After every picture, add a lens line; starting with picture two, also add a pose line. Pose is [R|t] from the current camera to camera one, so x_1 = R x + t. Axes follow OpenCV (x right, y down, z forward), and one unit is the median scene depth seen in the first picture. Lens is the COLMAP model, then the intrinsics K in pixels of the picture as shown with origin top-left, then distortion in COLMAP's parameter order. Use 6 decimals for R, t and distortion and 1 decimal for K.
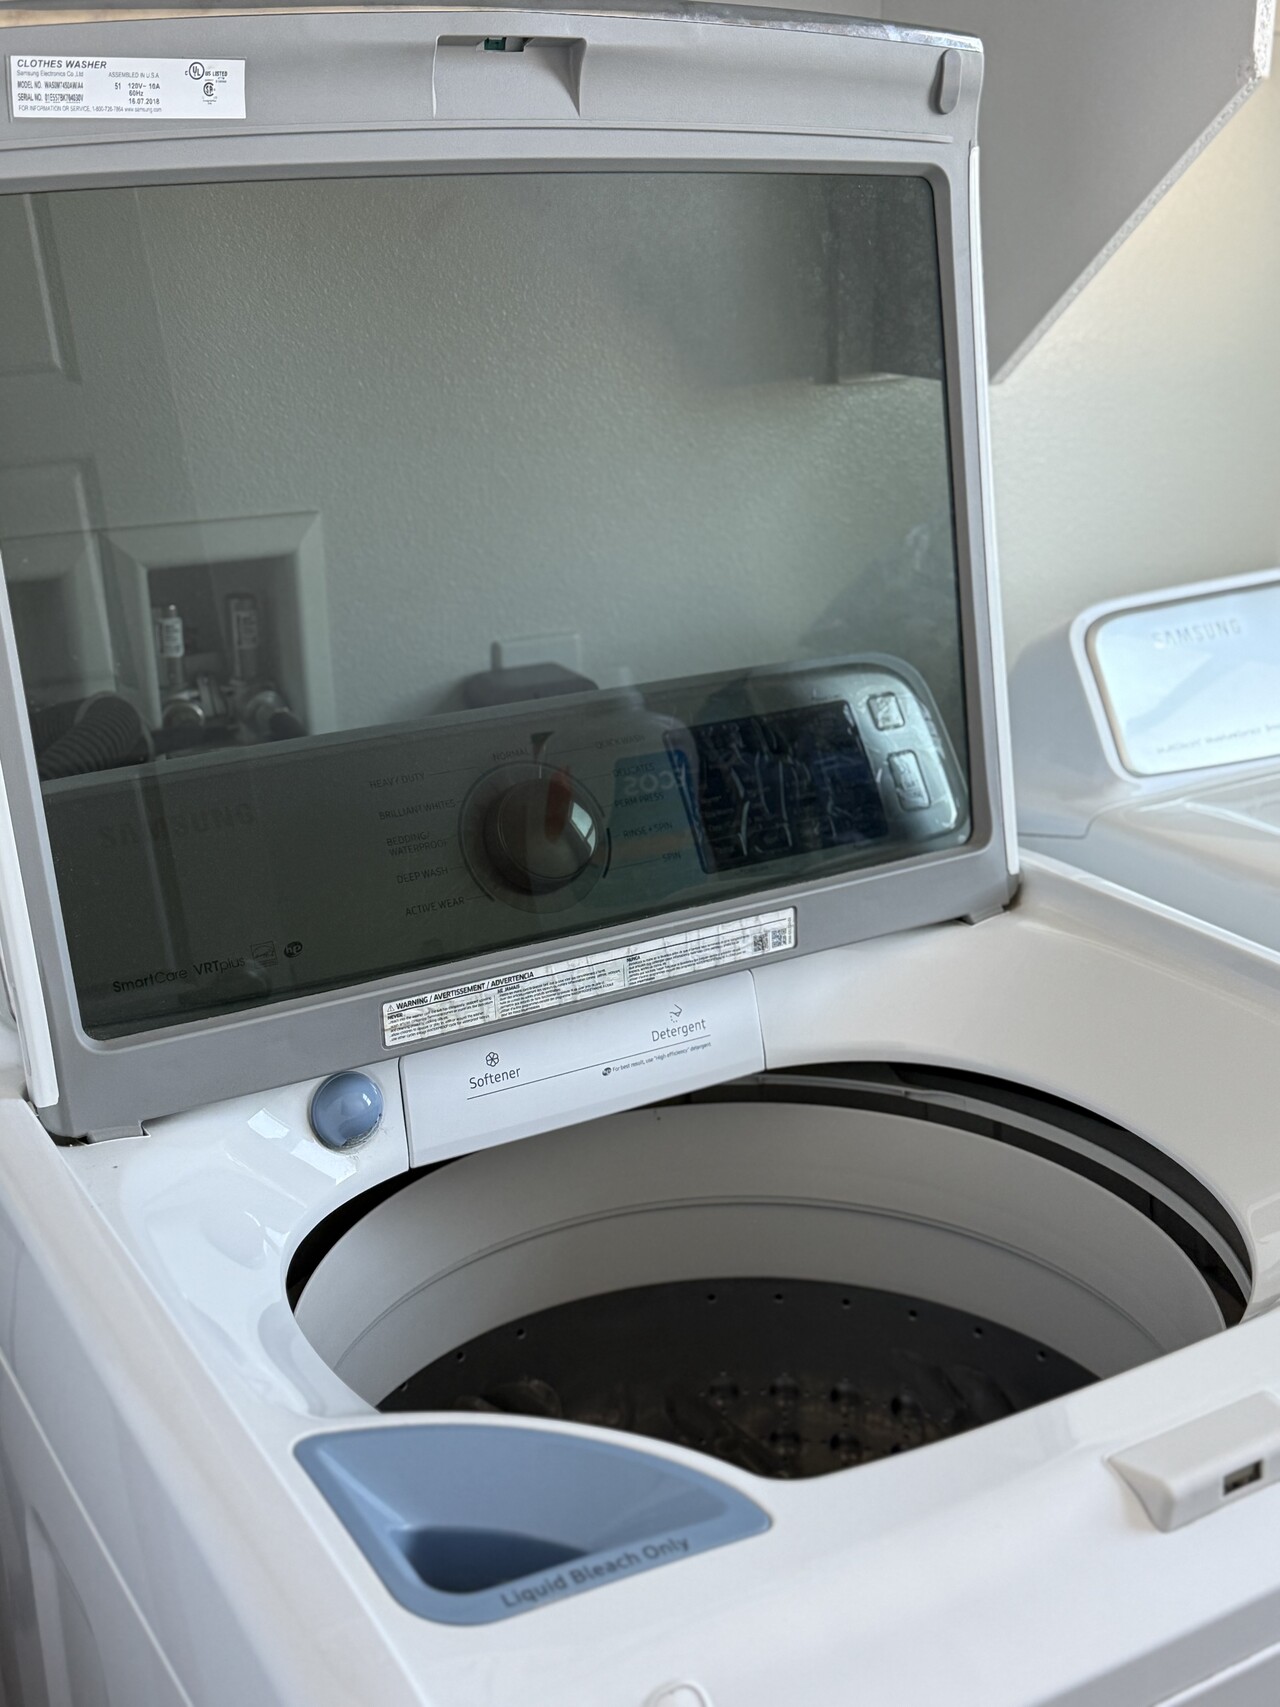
lens RADIAL K [[1993.9, 0, 640.0], [0, 1993.9, 853.5], [0, 0, 1]] dist [0.241303, -0.626499]
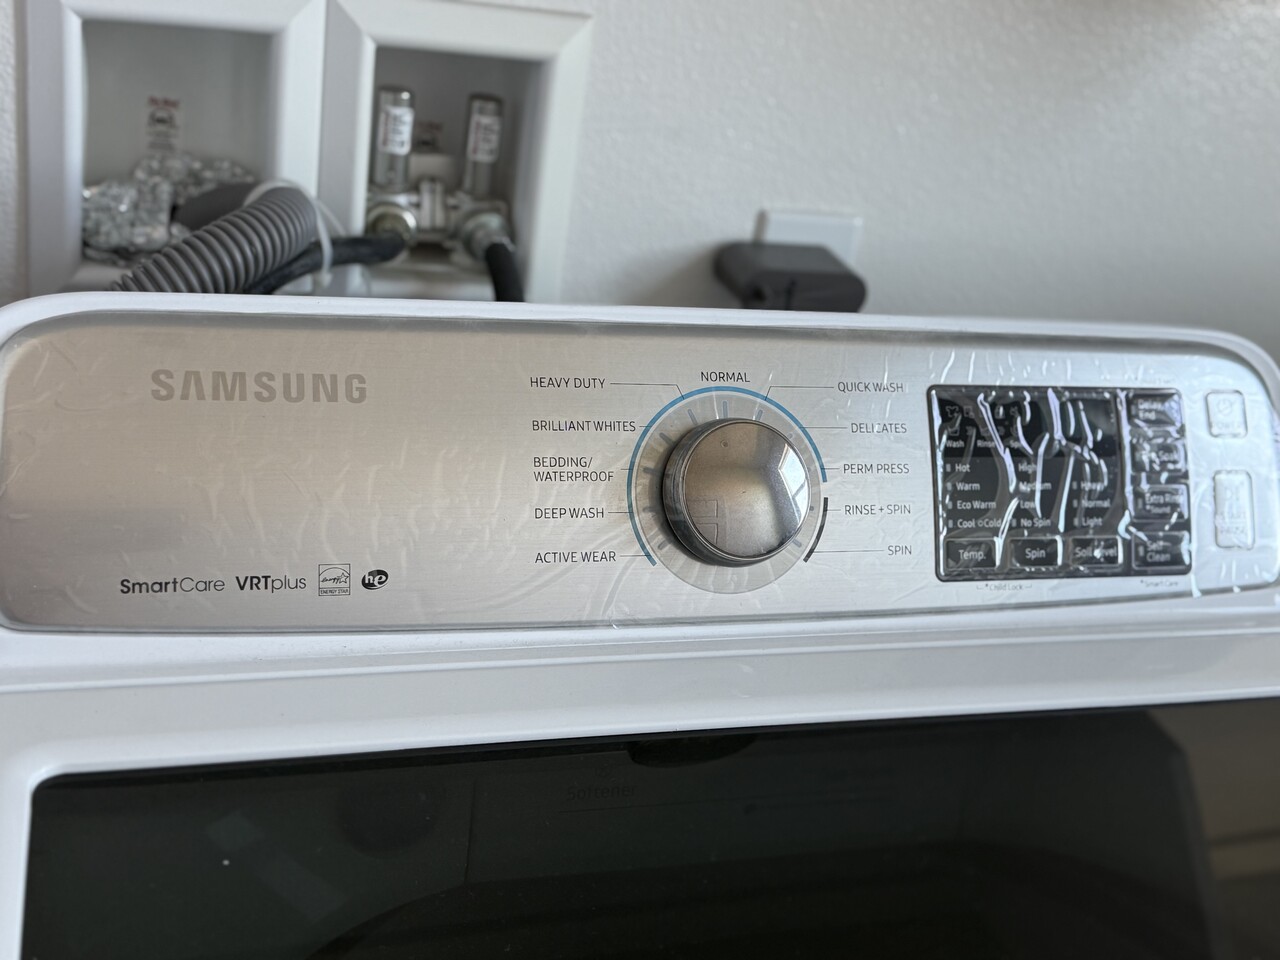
lens RADIAL K [[1495.2, 0, 640.0], [0, 1495.2, 480.0], [0, 0, 1]] dist [0.241303, -0.626499]
pose [[0.960783, 0.239253, -0.140195, -0.004988], [-0.223700, 0.967485, 0.118027, -0.065277], [0.163875, -0.082037, 0.983064, 0.385640]]
